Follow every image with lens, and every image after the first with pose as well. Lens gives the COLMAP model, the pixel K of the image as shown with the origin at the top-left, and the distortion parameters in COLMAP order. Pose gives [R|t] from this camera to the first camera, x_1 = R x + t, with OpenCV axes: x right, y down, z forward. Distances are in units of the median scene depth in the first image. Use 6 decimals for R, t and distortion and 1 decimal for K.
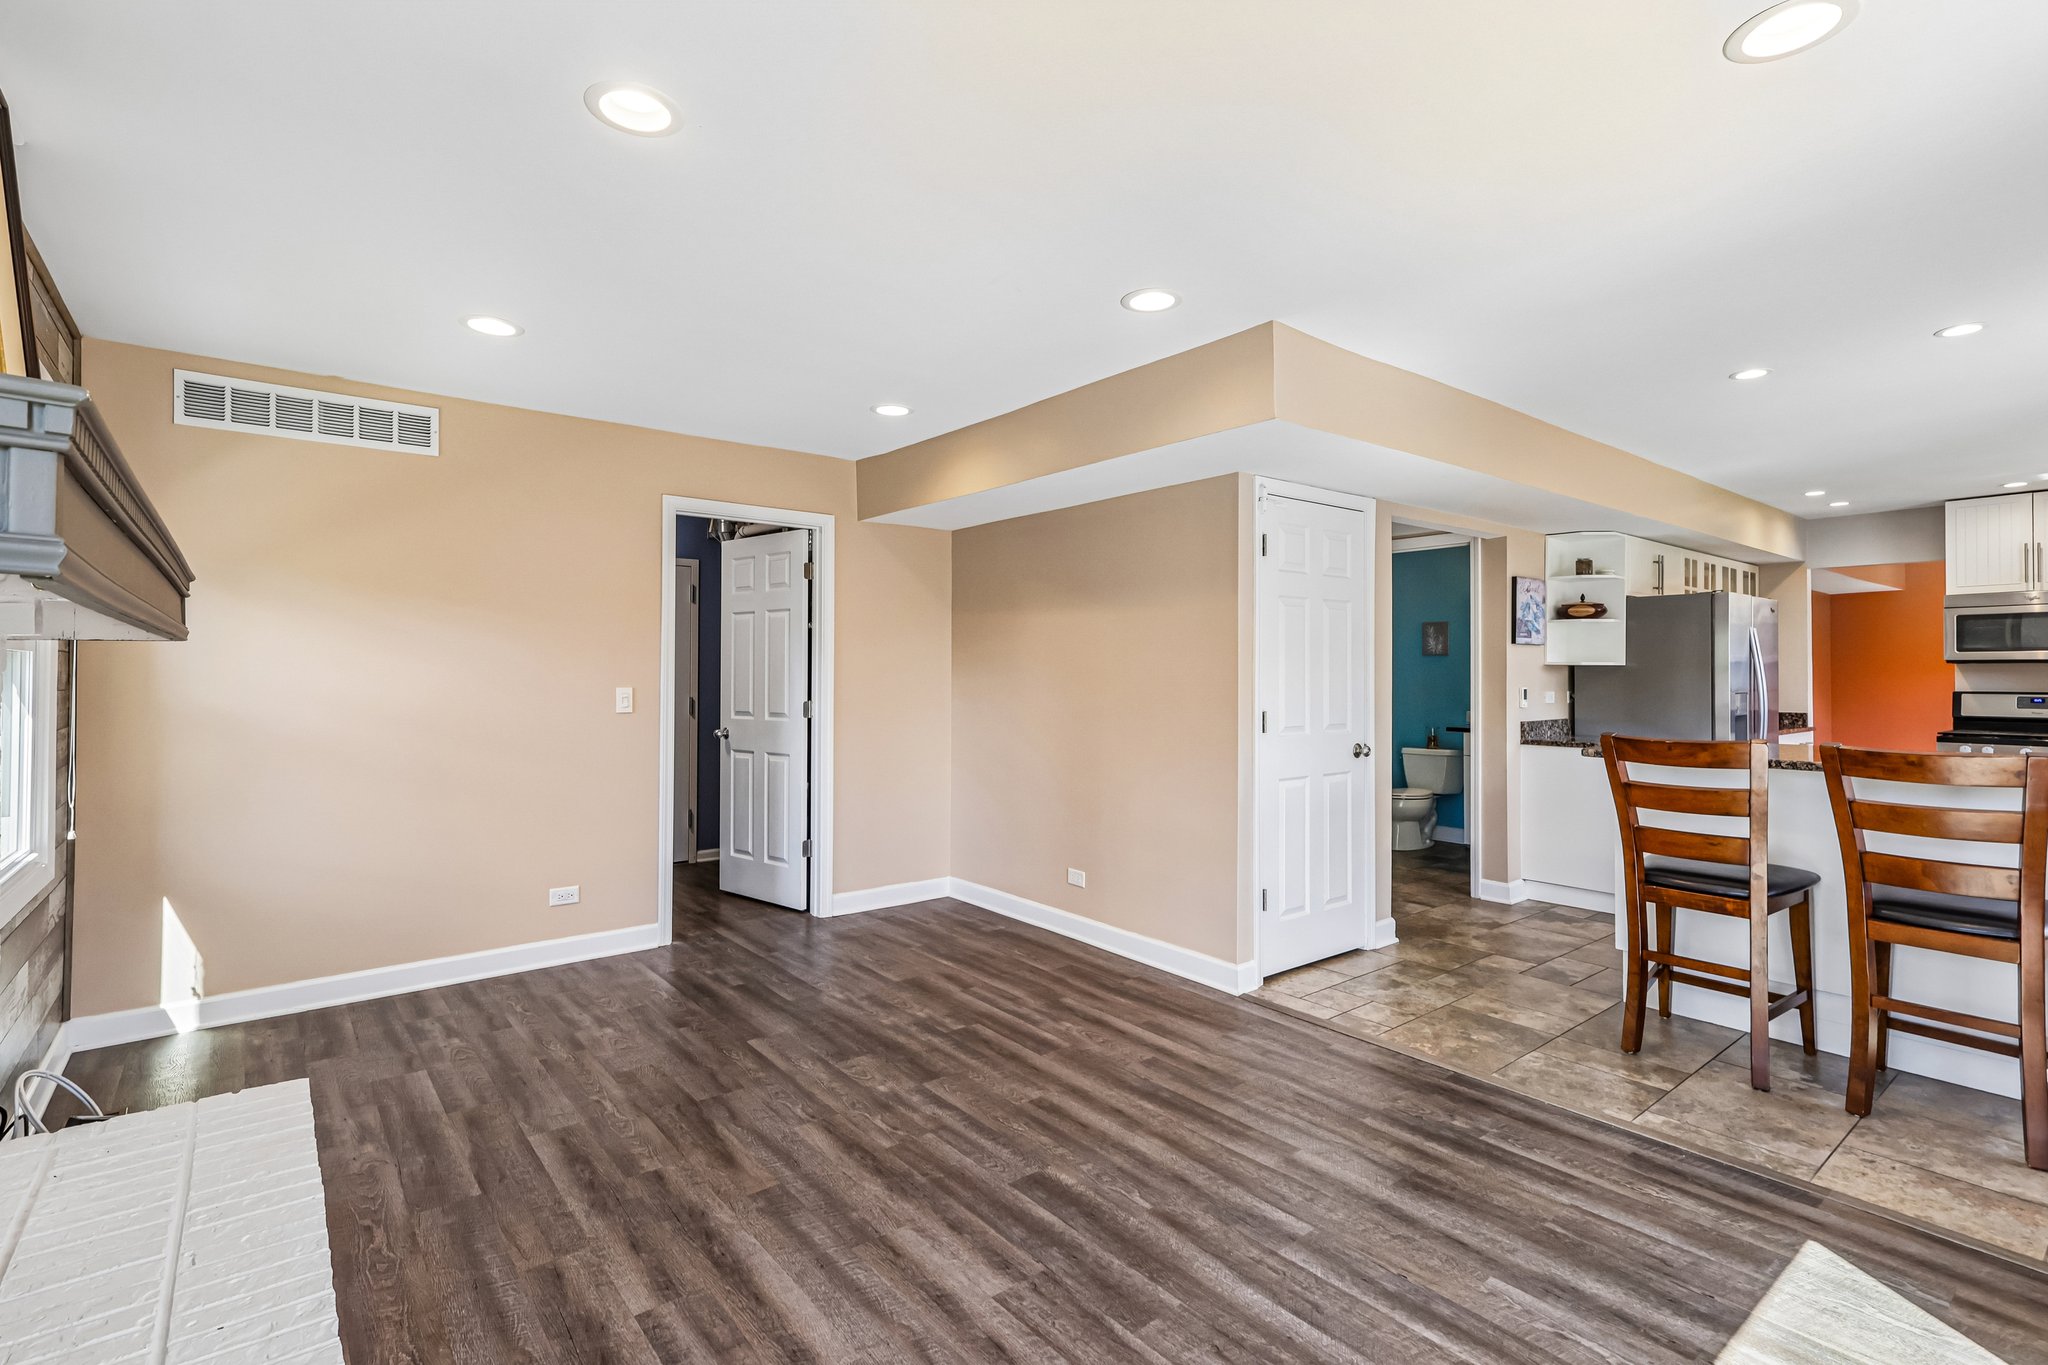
lens RADIAL K [[943.2, 0, 1020.3], [0, 943.2, 677.0], [0, 0, 1]] dist [0.012680, 0.001964]
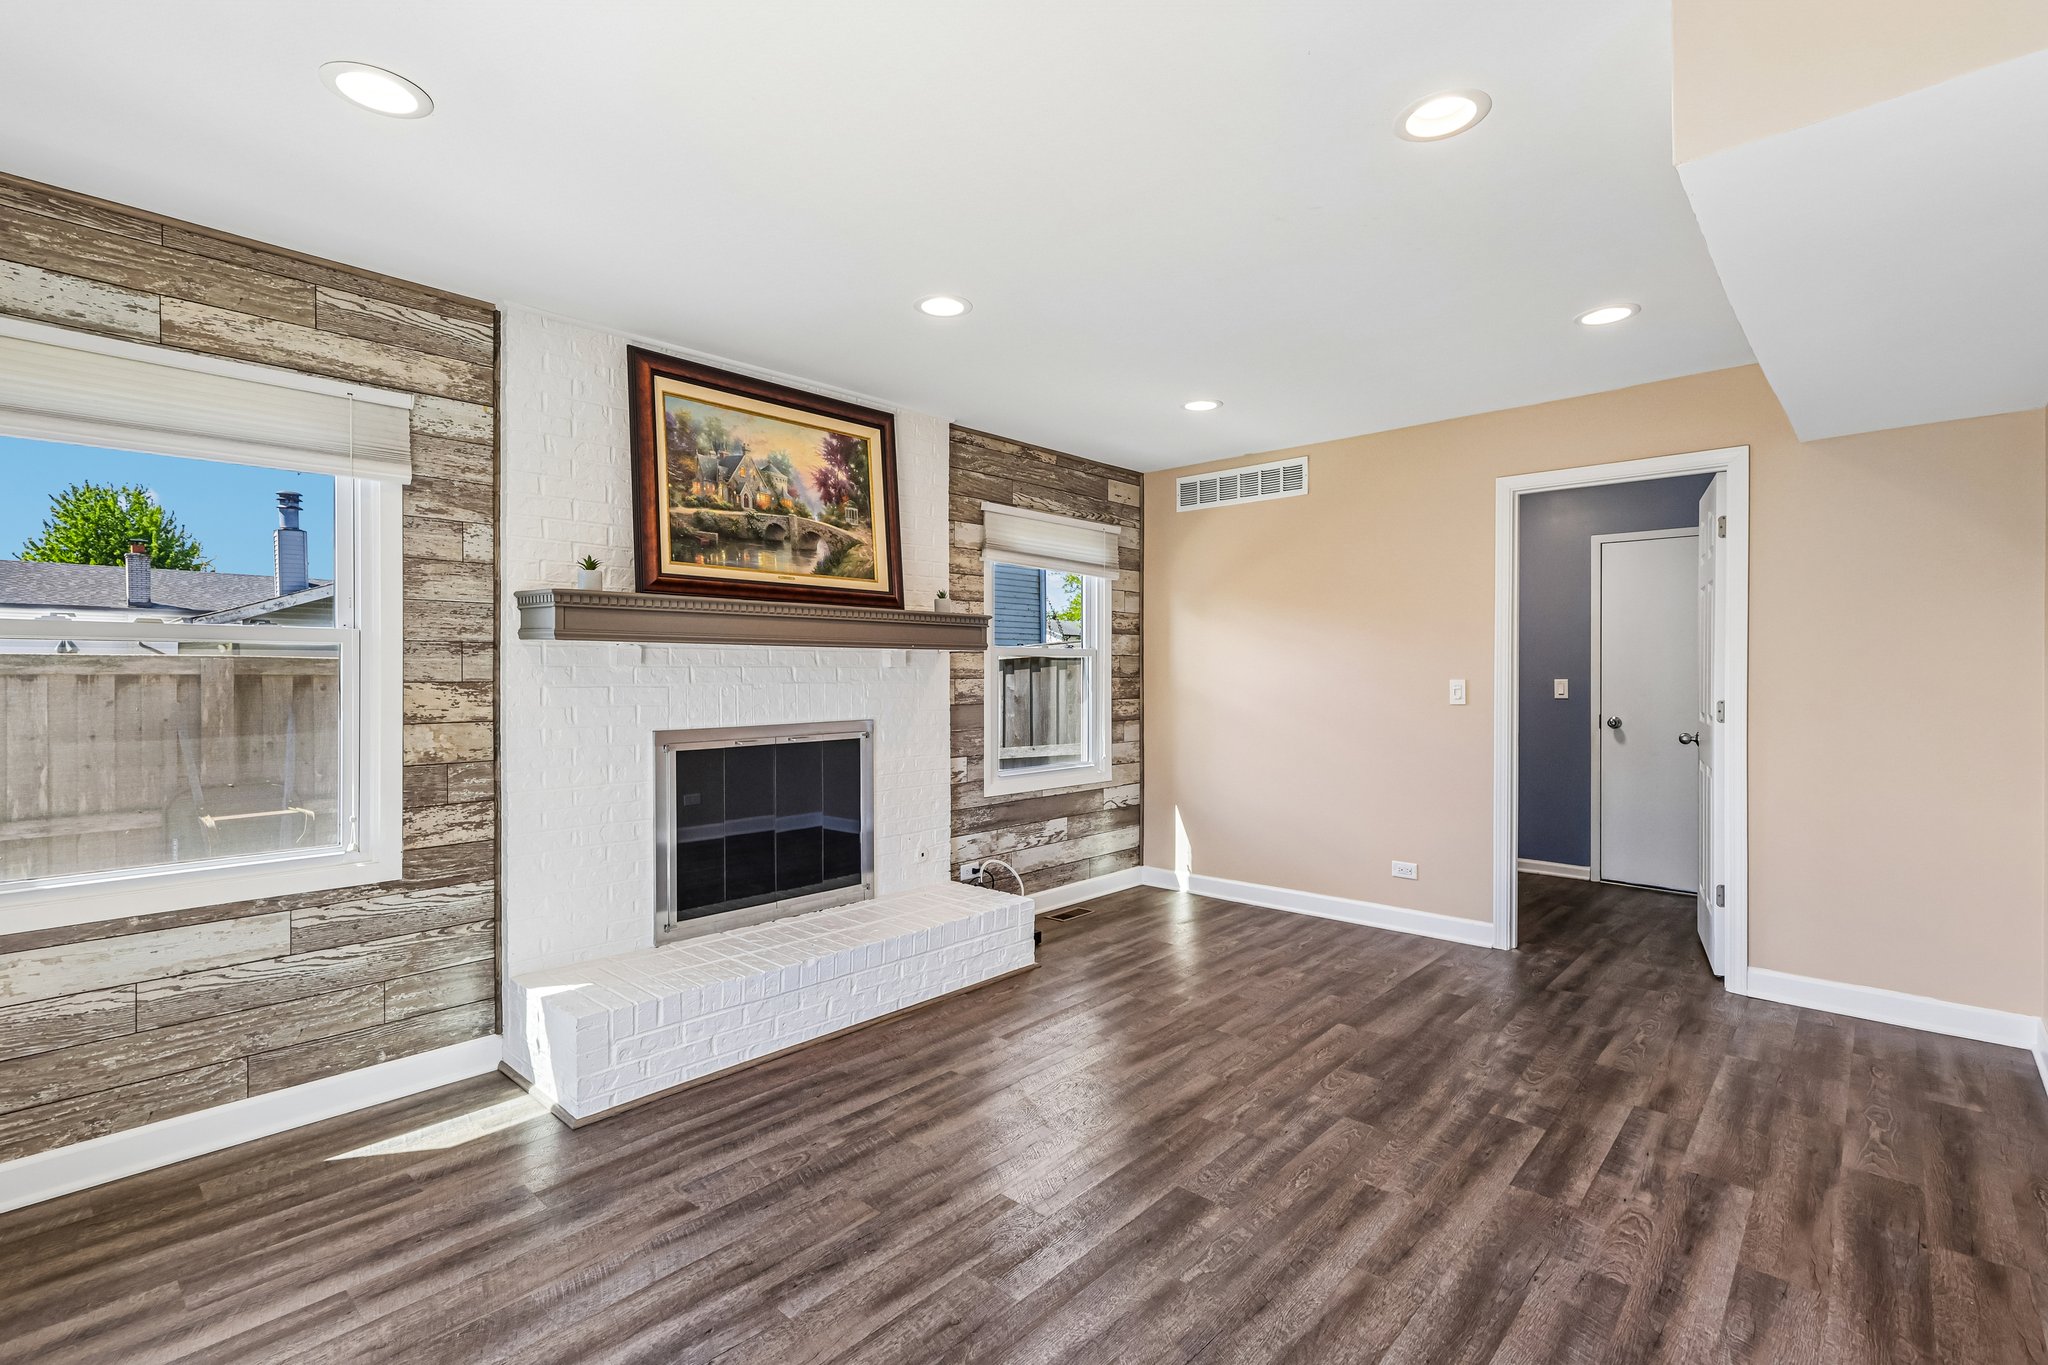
lens RADIAL K [[943.2, 0, 1024.3], [0, 943.2, 675.9], [0, 0, 1]] dist [0.012680, 0.001964]
pose [[0.157164, 0.000315, -0.987572, 0.628218], [-0.005181, 0.999986, -0.000505, 0.013334], [0.987559, 0.005196, 0.157164, 0.477780]]
